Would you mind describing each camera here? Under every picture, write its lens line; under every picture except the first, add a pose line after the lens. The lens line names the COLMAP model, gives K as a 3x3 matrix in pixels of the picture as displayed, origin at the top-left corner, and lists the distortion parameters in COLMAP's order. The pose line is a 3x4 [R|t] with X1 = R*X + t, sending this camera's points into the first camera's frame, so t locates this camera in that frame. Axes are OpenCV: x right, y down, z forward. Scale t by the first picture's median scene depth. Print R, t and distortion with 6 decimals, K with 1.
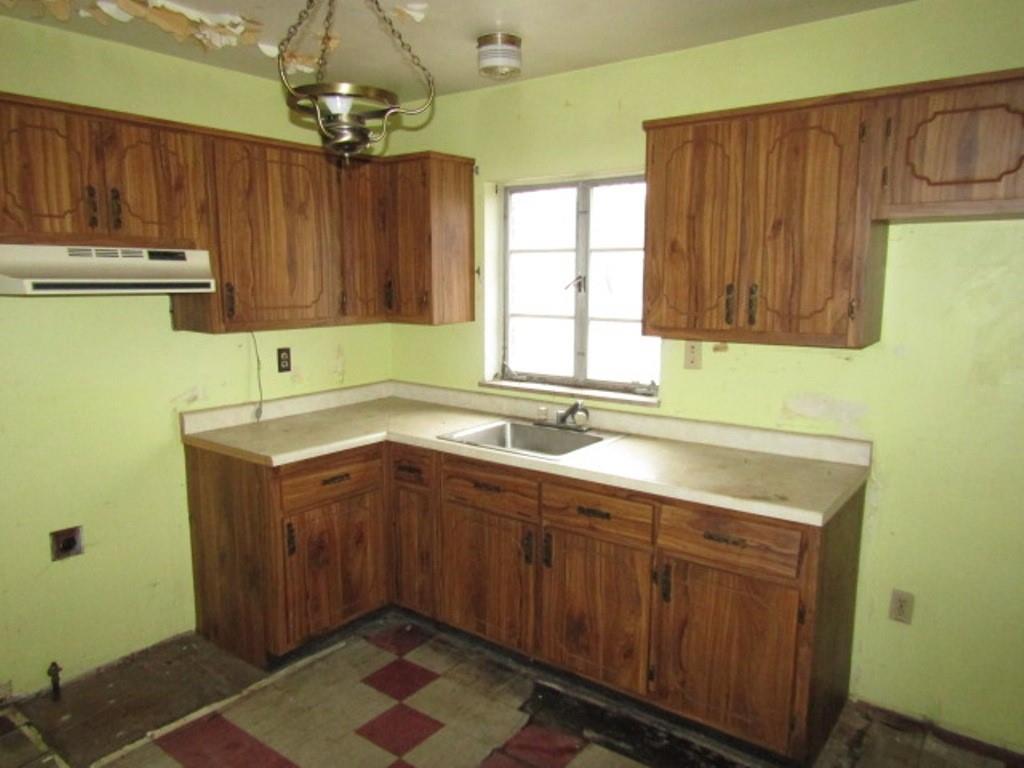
lens RADIAL K [[733.8, 0, 508.5], [0, 733.8, 387.3], [0, 0, 1]] dist [0.000463, 0.002700]
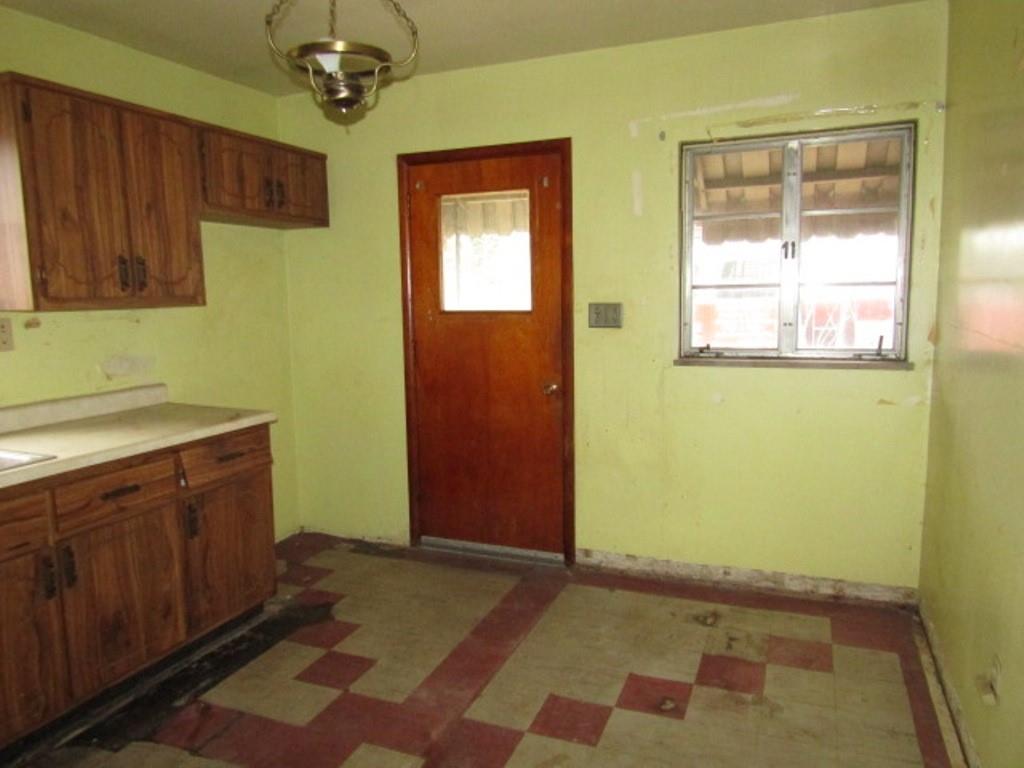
lens RADIAL K [[733.8, 0, 509.5], [0, 733.8, 381.6], [0, 0, 1]] dist [0.000463, 0.002700]
pose [[-0.257007, -0.115647, 0.959465, -0.908750], [0.162814, 0.973442, 0.160944, -0.037826], [-0.952596, 0.197578, -0.231352, 0.721609]]
